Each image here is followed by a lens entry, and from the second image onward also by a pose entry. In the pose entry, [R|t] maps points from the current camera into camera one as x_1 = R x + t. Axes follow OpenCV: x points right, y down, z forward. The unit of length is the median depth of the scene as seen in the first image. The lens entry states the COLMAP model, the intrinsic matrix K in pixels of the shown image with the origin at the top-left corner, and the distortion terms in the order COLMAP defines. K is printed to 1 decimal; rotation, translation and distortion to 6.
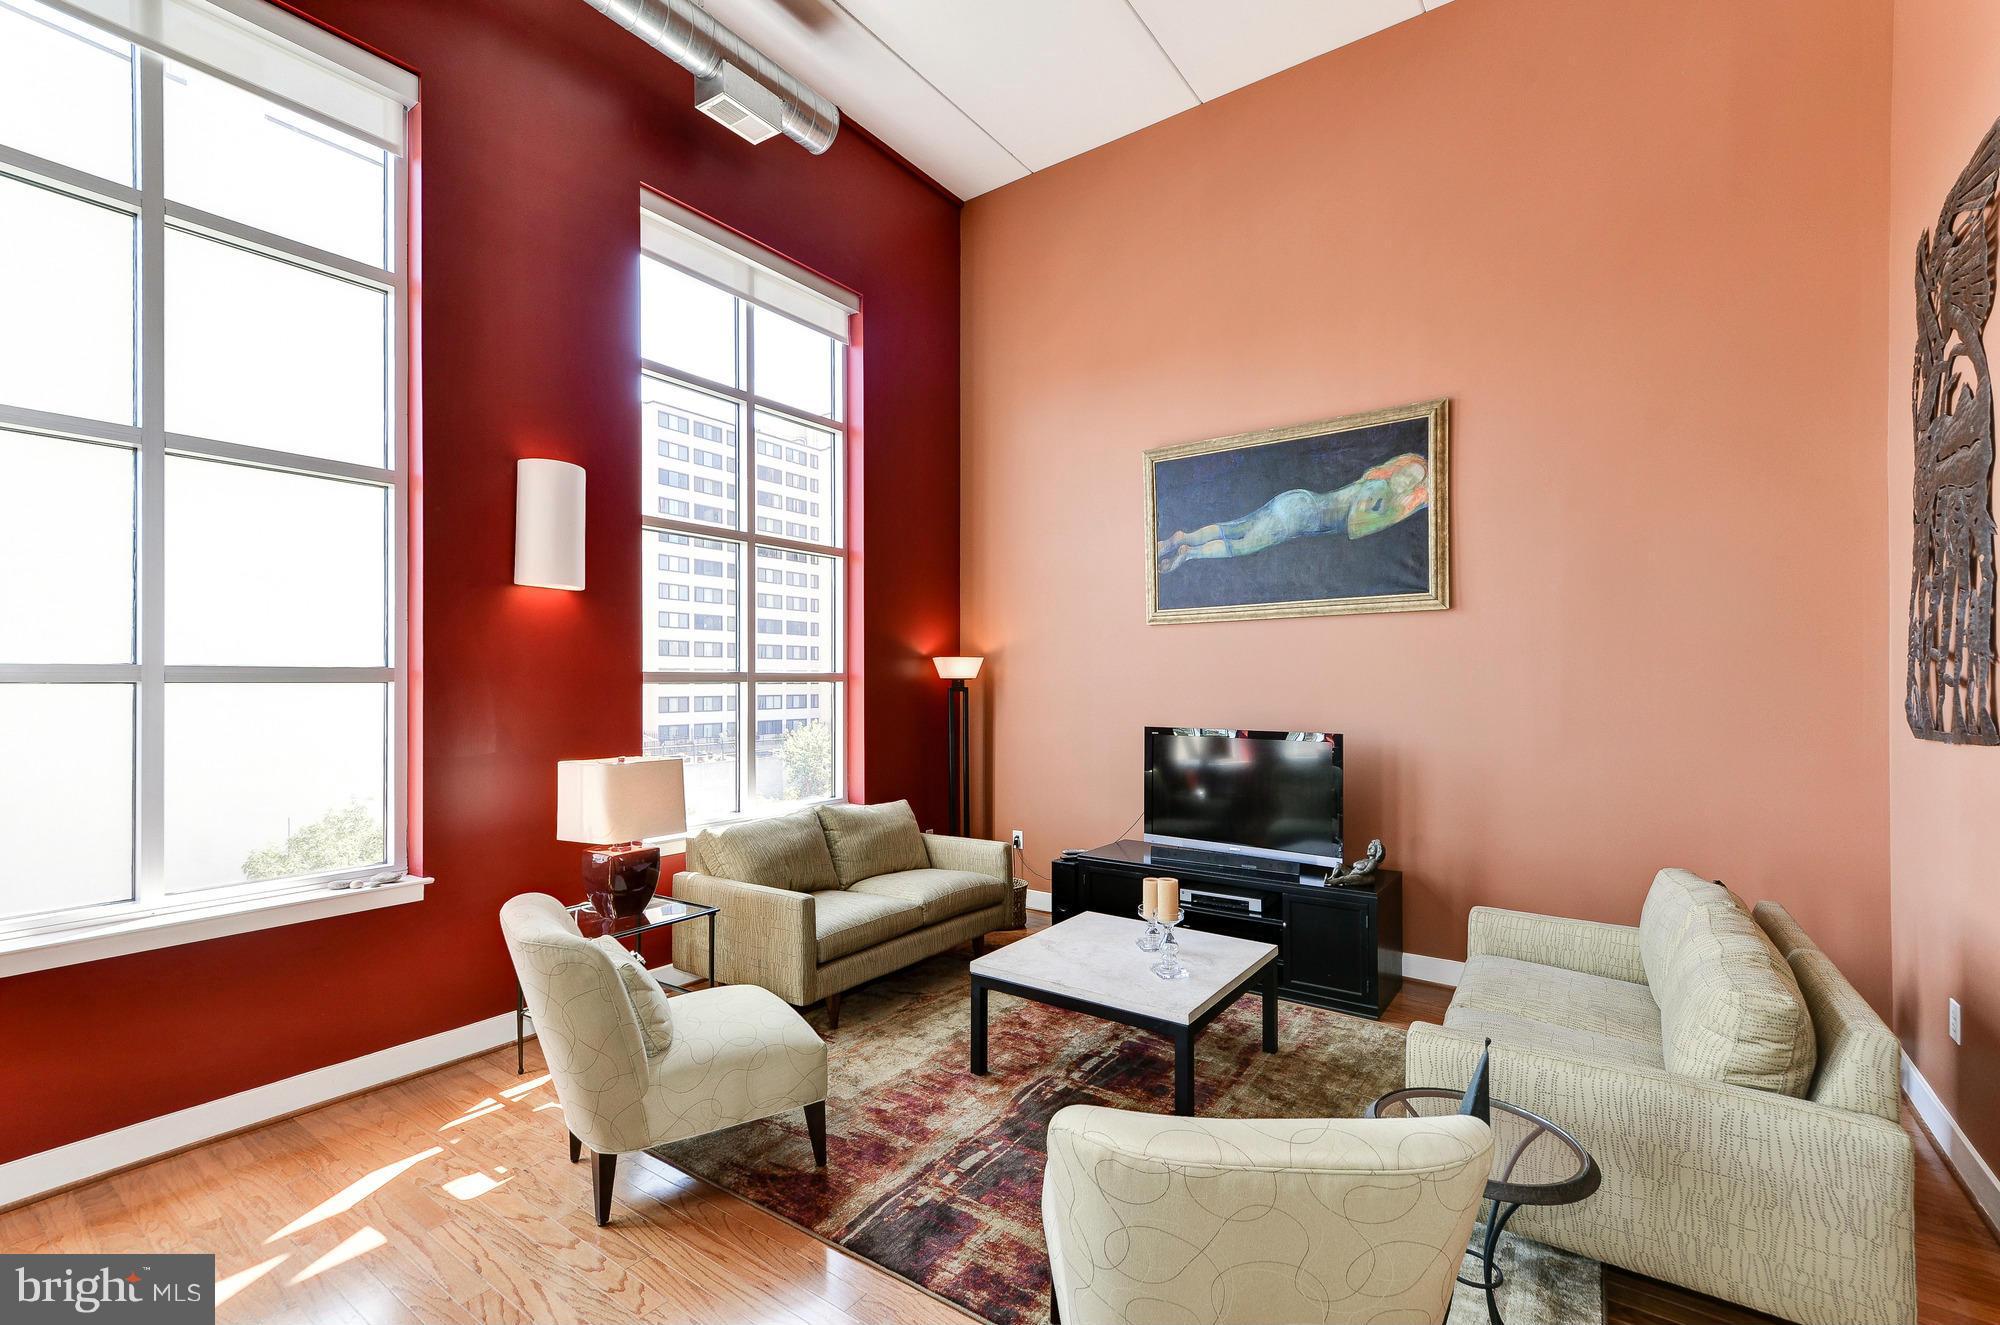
lens RADIAL K [[872.6, 0, 1009.3], [0, 872.6, 679.2], [0, 0, 1]] dist [0.015986, -0.004980]
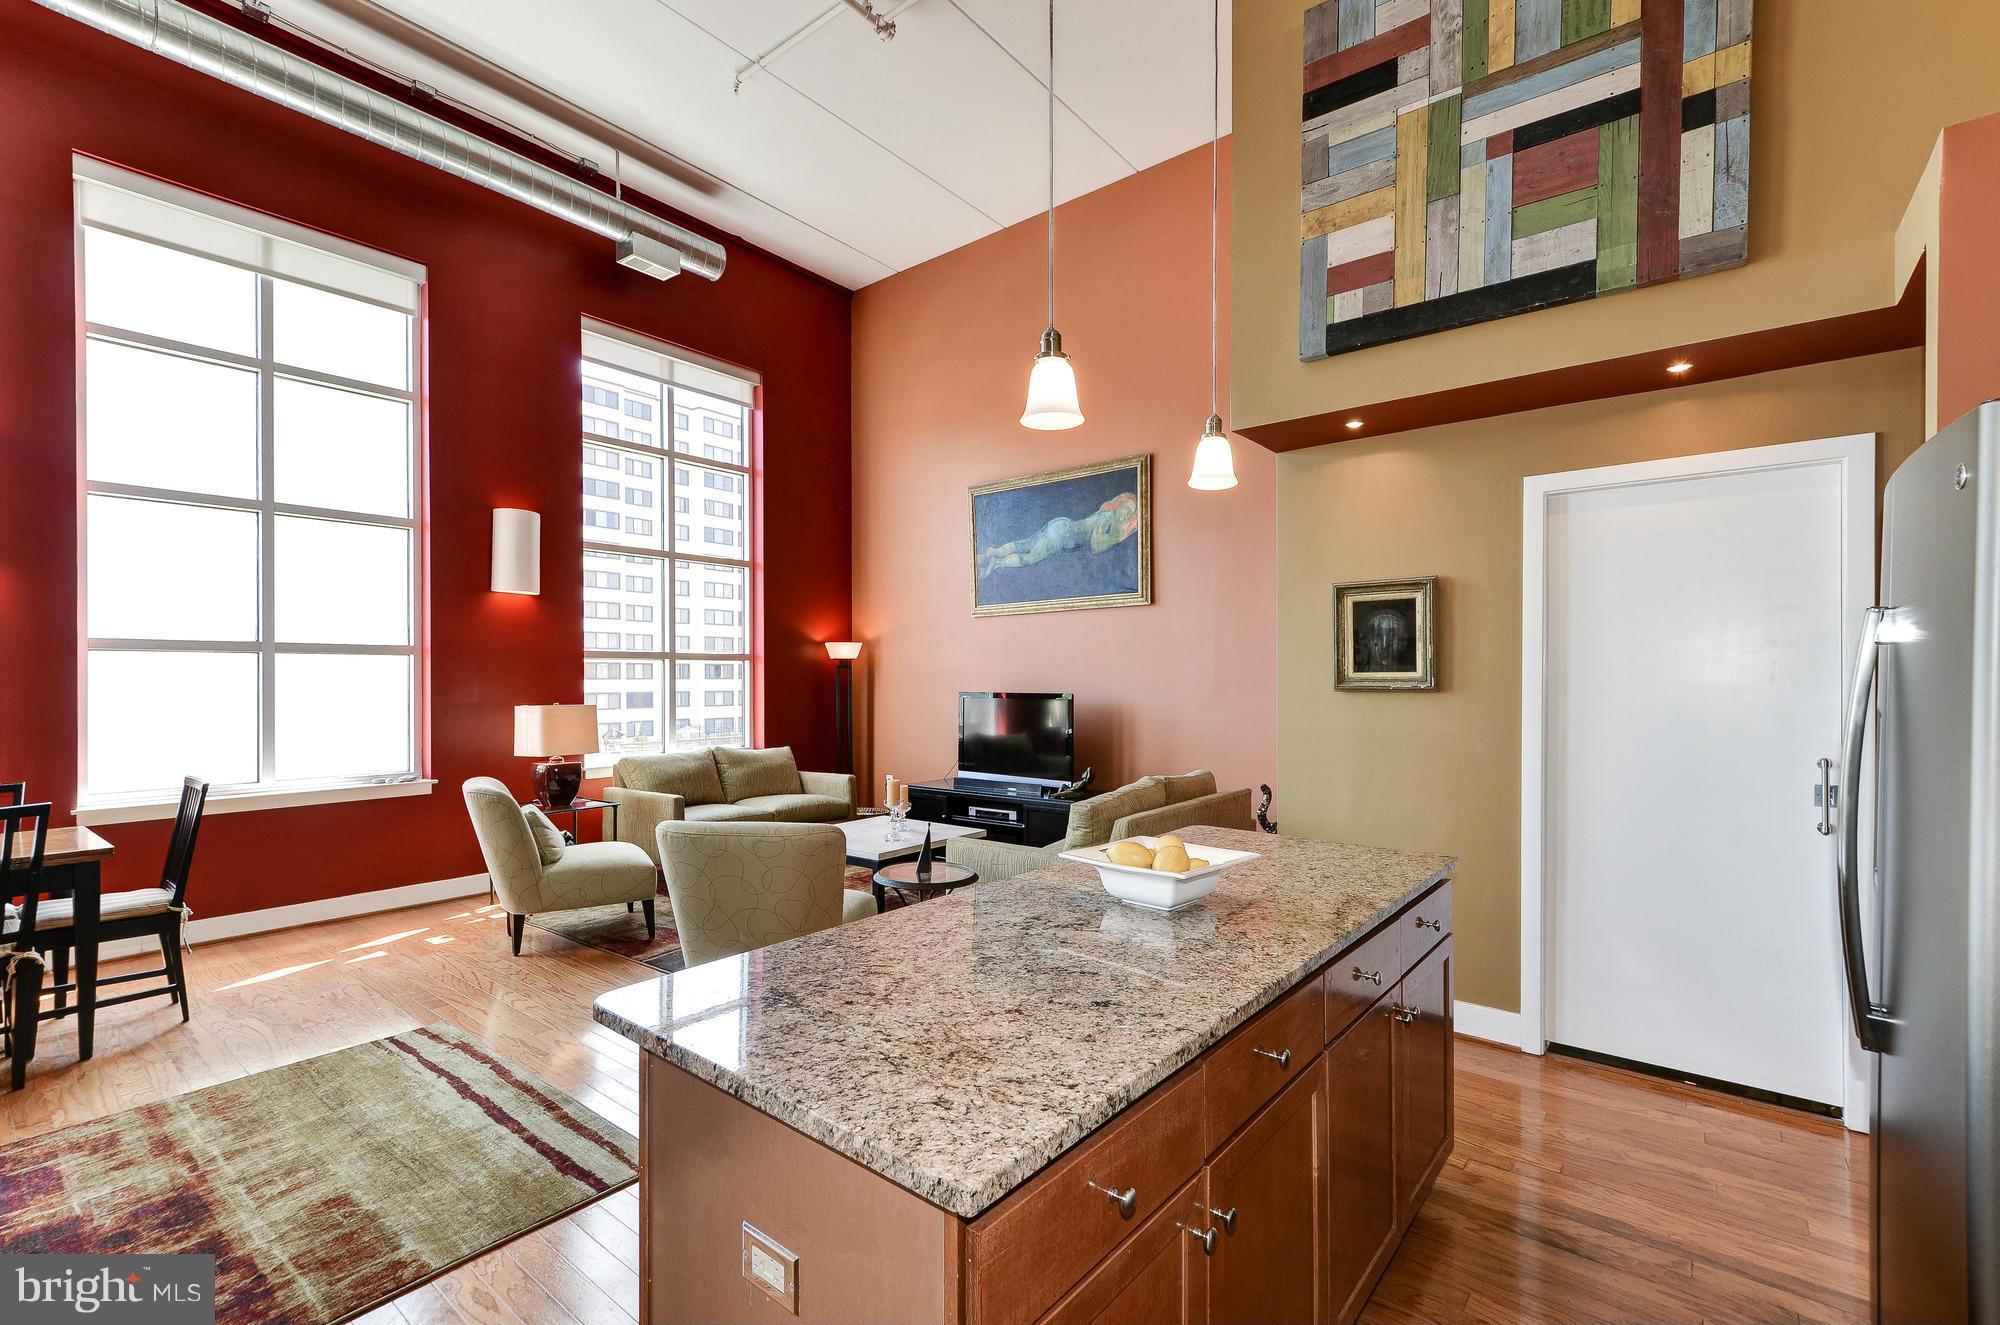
lens RADIAL K [[872.6, 0, 1012.1], [0, 872.6, 678.6], [0, 0, 1]] dist [0.015986, -0.004980]
pose [[0.998624, -0.000656, -0.052442, 0.357666], [0.000864, 0.999992, 0.003947, 0.032835], [0.052439, -0.003987, 0.998616, -0.404603]]
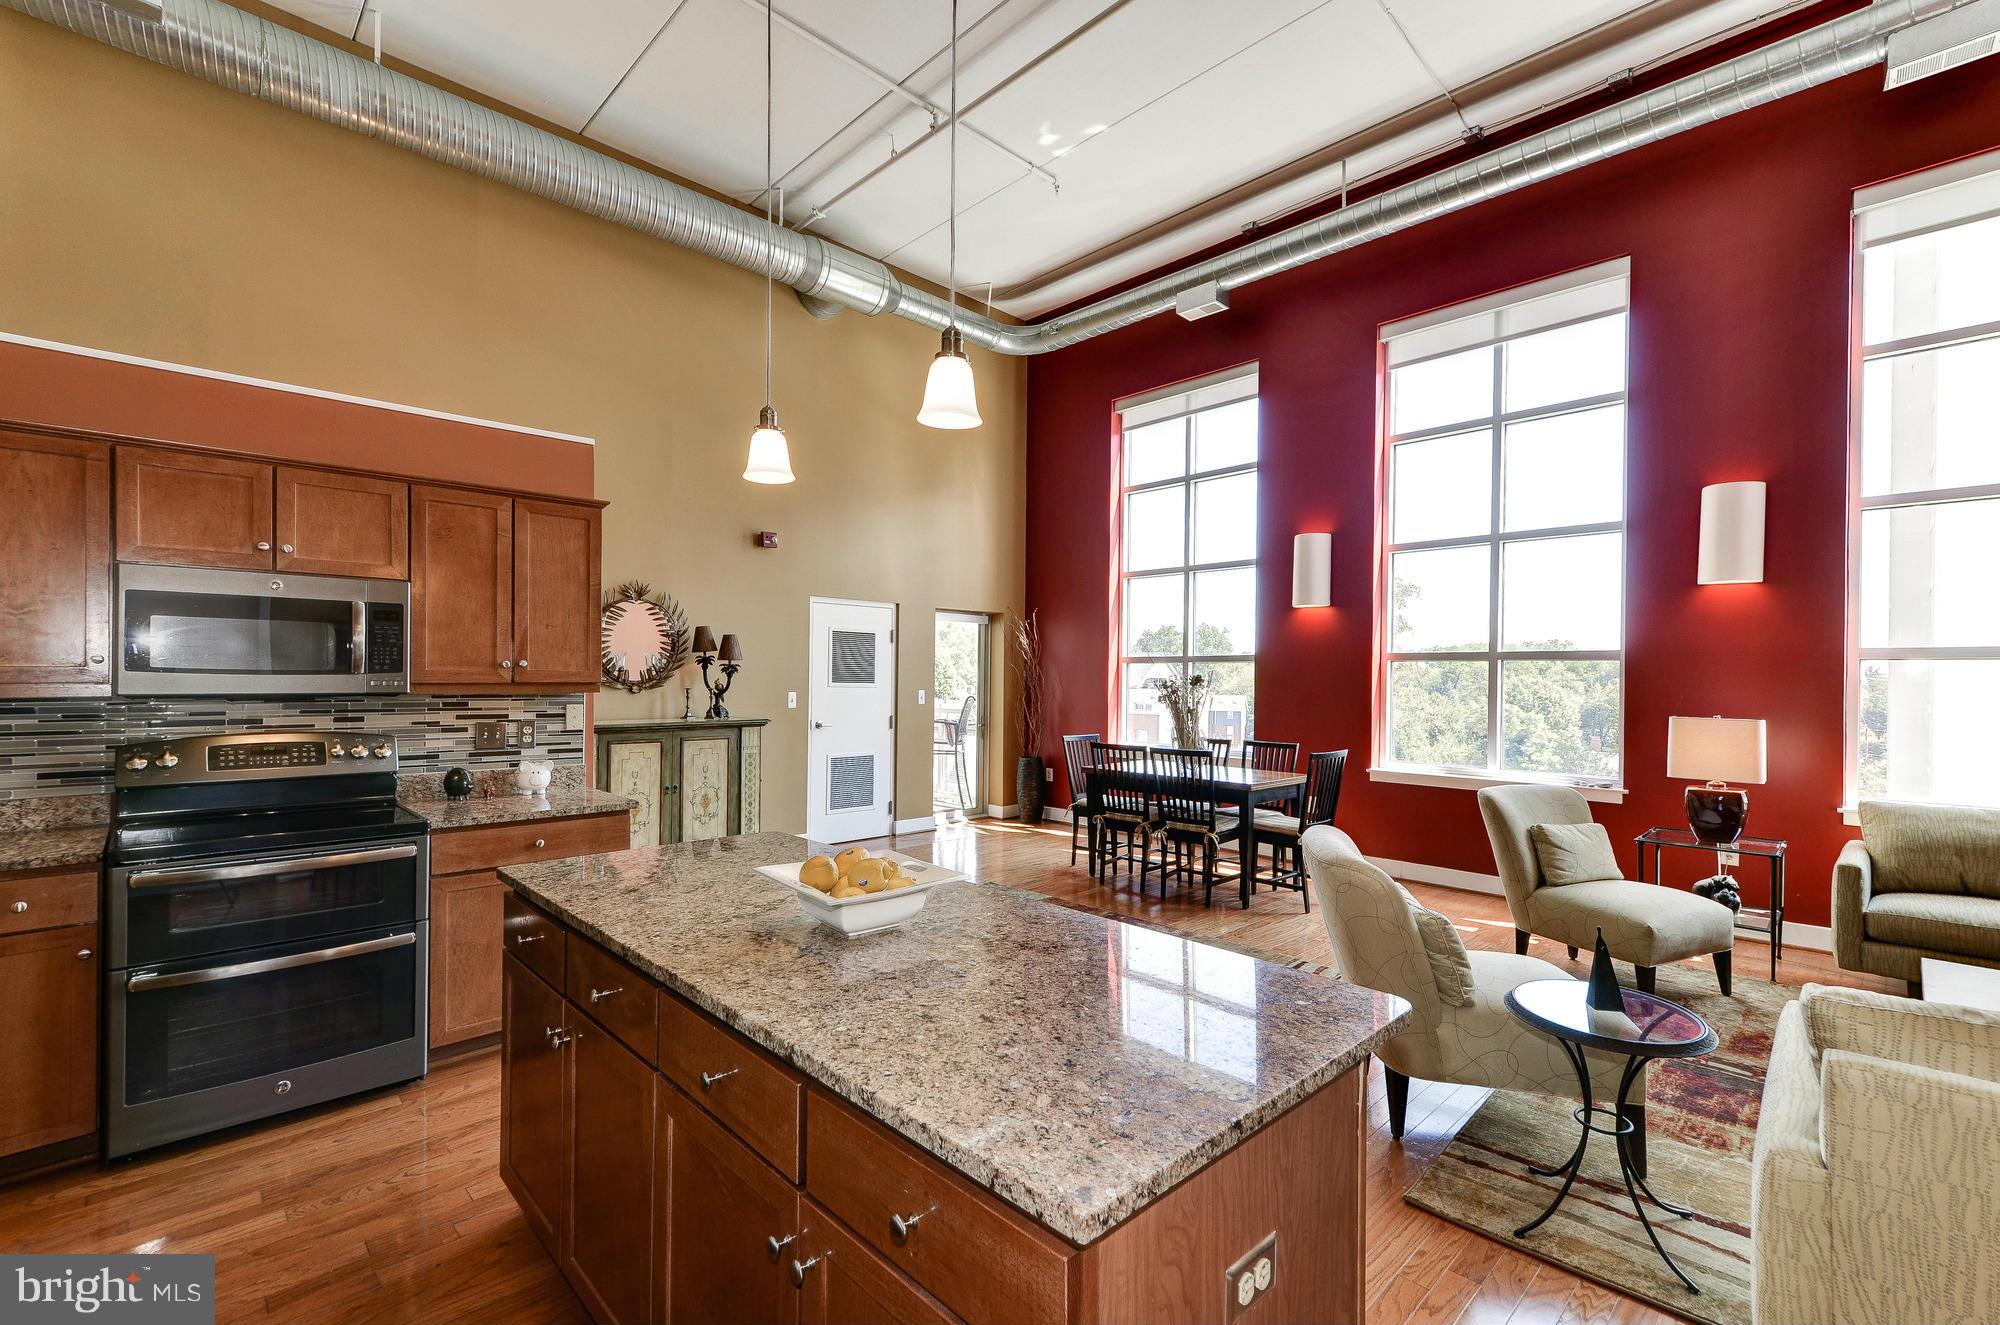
lens RADIAL K [[872.6, 0, 1005.0], [0, 872.6, 677.2], [0, 0, 1]] dist [0.015986, -0.004980]
pose [[-0.177803, -0.000116, -0.984066, 0.799092], [-0.006791, 0.999976, 0.001109, 0.031664], [0.984043, 0.006880, -0.177800, 0.180554]]
